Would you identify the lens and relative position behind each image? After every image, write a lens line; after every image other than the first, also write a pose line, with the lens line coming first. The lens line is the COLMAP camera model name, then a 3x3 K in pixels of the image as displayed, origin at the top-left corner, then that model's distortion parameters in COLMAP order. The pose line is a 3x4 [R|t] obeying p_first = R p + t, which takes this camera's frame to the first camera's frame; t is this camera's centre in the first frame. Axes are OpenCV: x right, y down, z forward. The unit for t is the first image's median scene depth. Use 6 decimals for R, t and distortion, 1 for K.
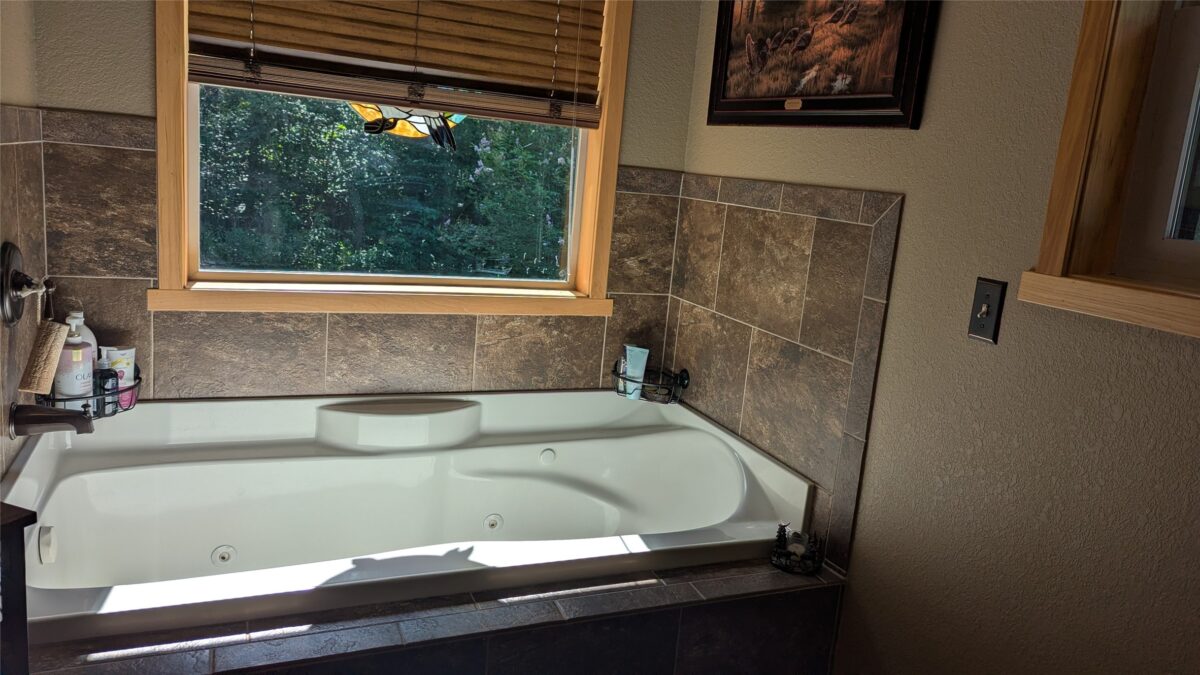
lens RADIAL K [[851.7, 0, 610.5], [0, 851.7, 329.7], [0, 0, 1]] dist [0.062968, -0.061685]
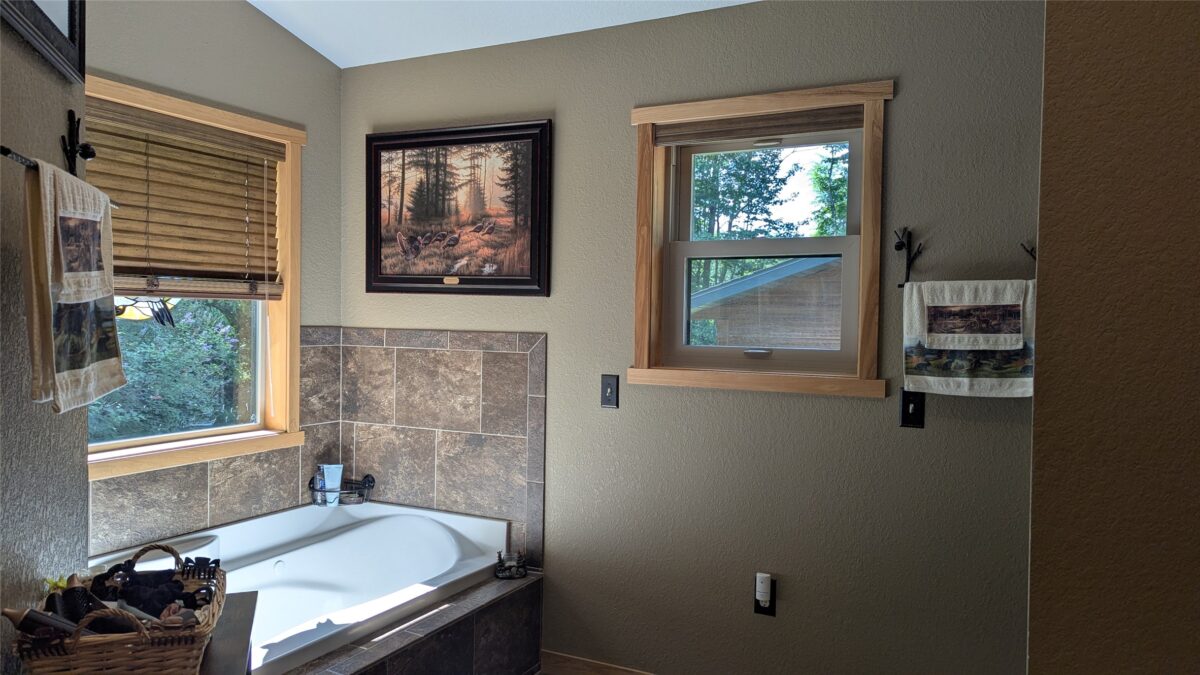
lens RADIAL K [[851.7, 0, 595.3], [0, 851.7, 342.0], [0, 0, 1]] dist [0.062968, -0.061685]
pose [[0.773217, -0.098495, 0.626446, -0.529119], [0.174504, 0.982773, -0.060869, -0.015174], [-0.609659, 0.156382, 0.777085, -0.314220]]
